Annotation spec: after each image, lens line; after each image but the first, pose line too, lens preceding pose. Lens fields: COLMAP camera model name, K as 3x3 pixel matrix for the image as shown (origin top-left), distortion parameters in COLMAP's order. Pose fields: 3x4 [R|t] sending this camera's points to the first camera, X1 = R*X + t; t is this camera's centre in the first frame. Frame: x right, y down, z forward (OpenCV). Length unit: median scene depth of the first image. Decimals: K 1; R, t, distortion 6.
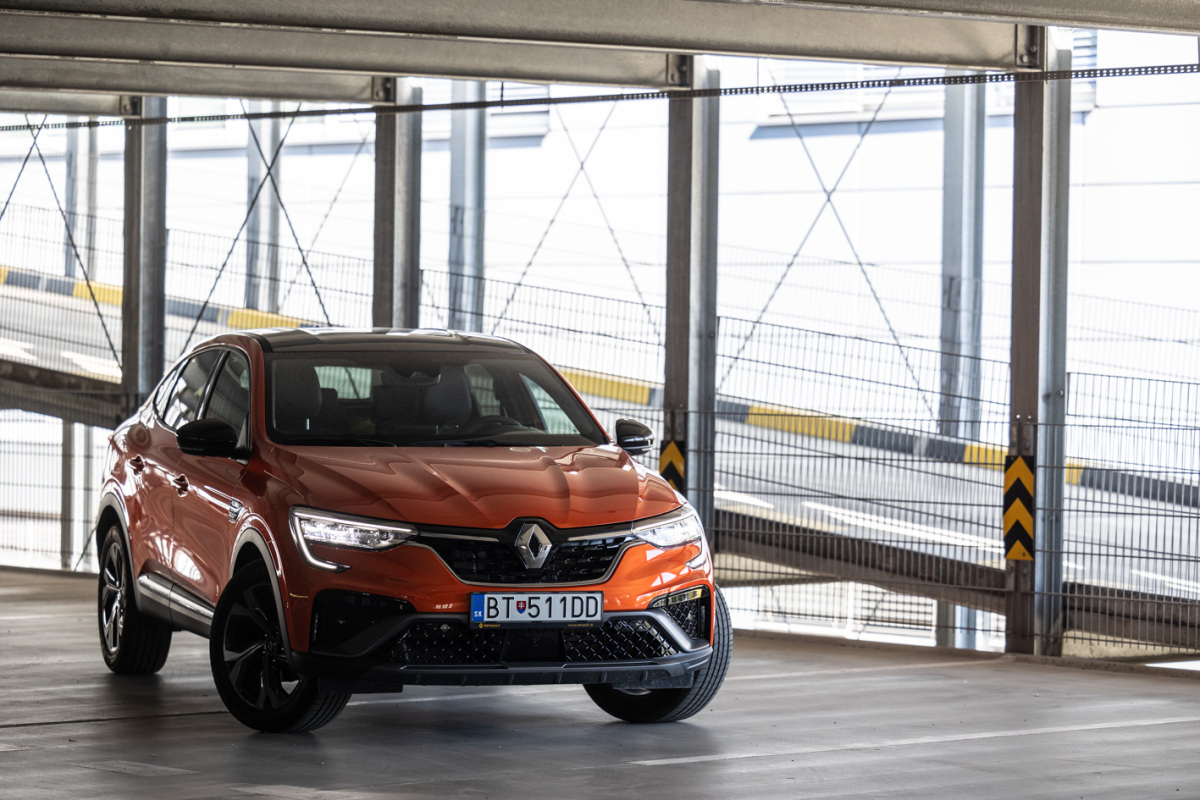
lens RADIAL K [[4409.5, 0, 600.0], [0, 4409.5, 400.0], [0, 0, 1]] dist [0.045636, 0.429174]
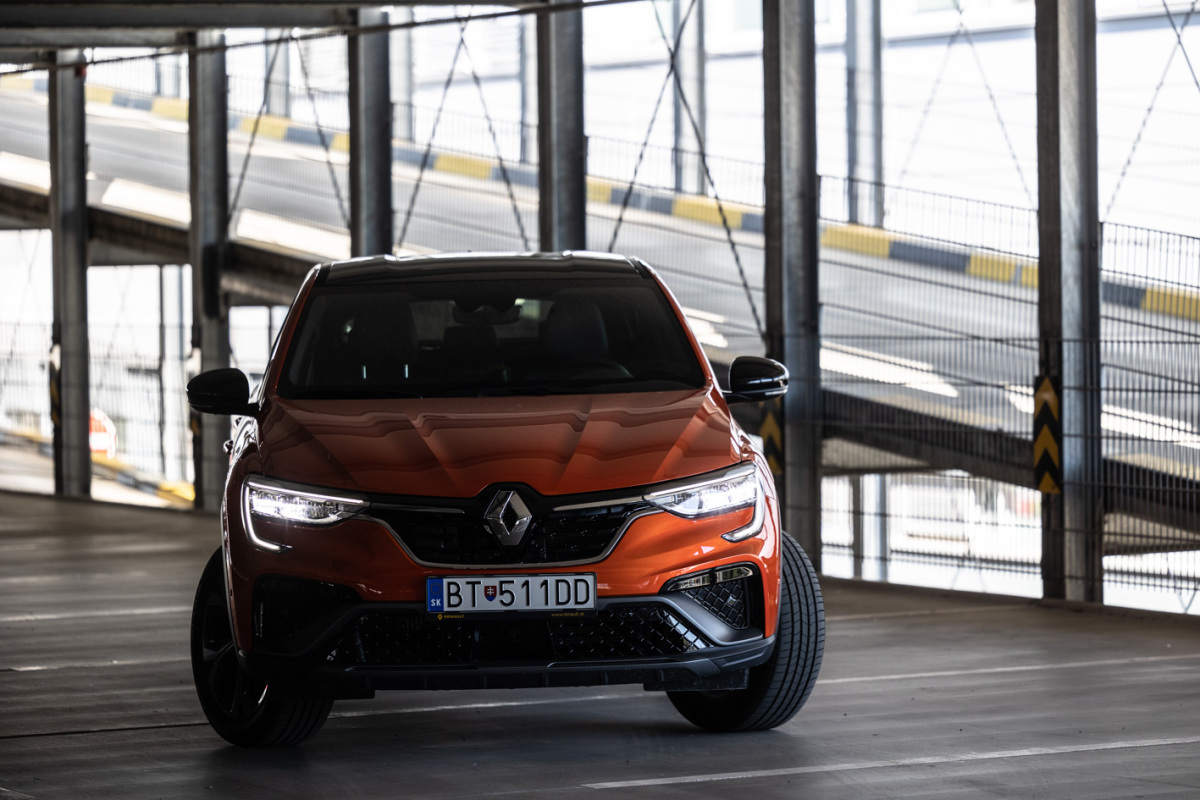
lens RADIAL K [[5100.3, 0, 600.0], [0, 5100.3, 400.0], [0, 0, 1]] dist [-0.039443, -2.758084]
pose [[0.969568, -0.021859, -0.243846, 0.228319], [0.025375, 0.999614, 0.011290, 0.001175], [0.243505, -0.017134, 0.969748, 0.091743]]
